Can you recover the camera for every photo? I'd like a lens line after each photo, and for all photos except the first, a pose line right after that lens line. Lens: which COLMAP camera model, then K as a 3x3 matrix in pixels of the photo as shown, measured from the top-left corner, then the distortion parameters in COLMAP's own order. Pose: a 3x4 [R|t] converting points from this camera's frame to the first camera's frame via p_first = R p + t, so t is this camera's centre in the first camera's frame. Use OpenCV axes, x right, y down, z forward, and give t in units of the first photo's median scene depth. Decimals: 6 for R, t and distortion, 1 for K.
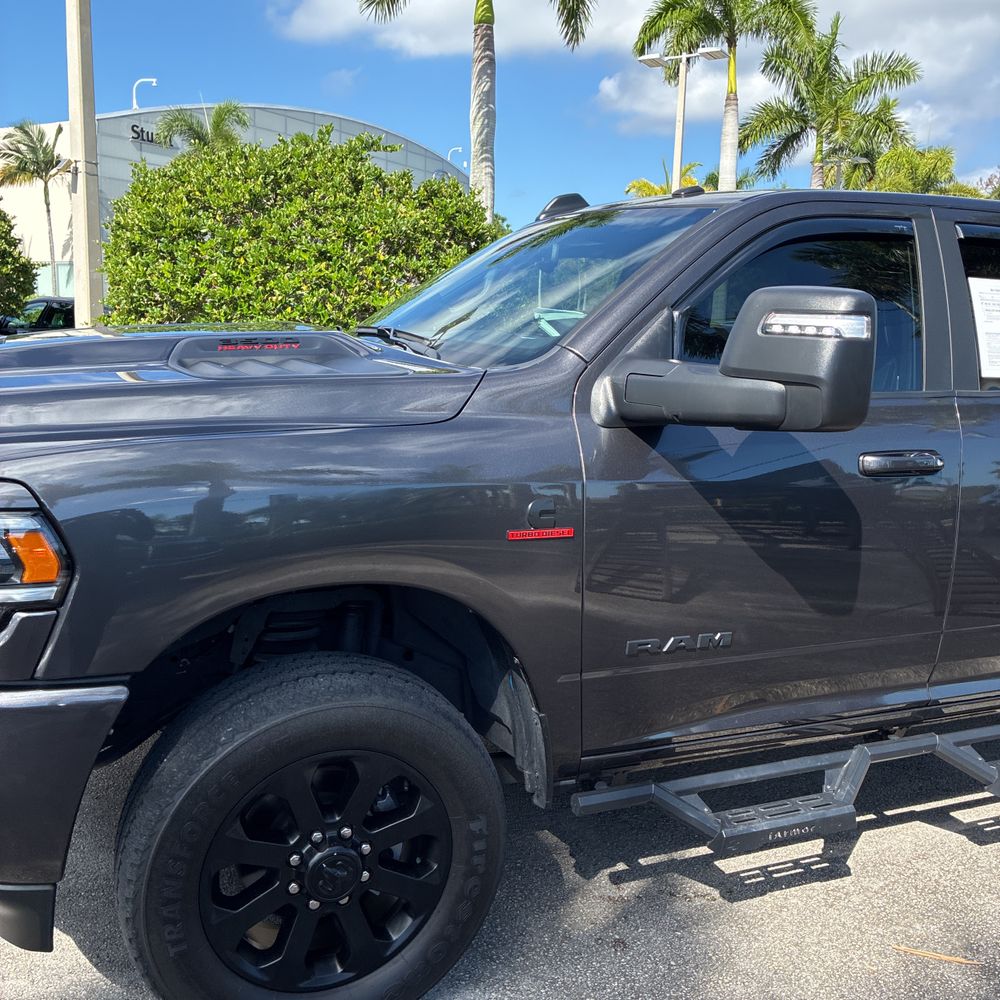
lens RADIAL K [[1041.1, 0, 497.0], [0, 1041.1, 491.0], [0, 0, 1]] dist [0.044815, -0.049090]
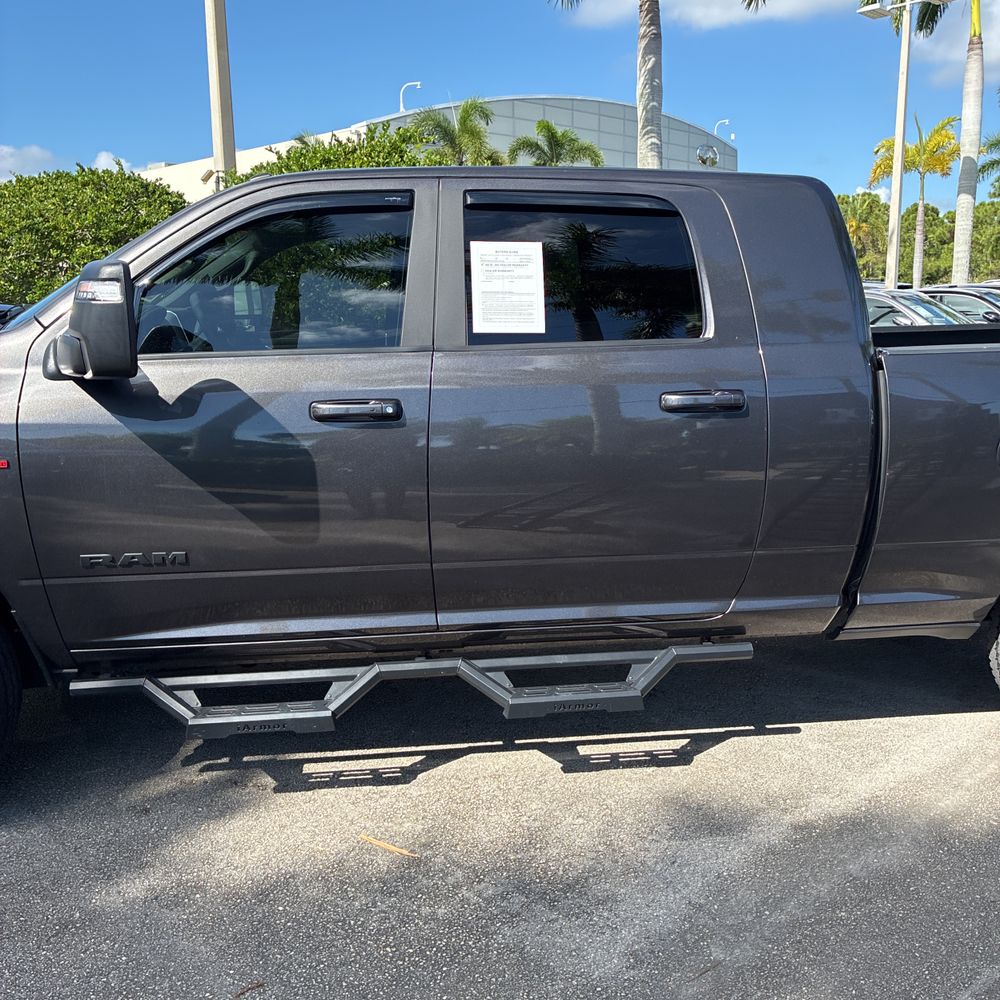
lens RADIAL K [[1041.1, 0, 497.0], [0, 1041.1, 491.0], [0, 0, 1]] dist [0.044815, -0.049090]
pose [[0.960657, 0.011042, -0.277519, 0.727937], [-0.006398, 0.999824, 0.017637, 0.034376], [0.277665, -0.015167, 0.960558, -0.035436]]
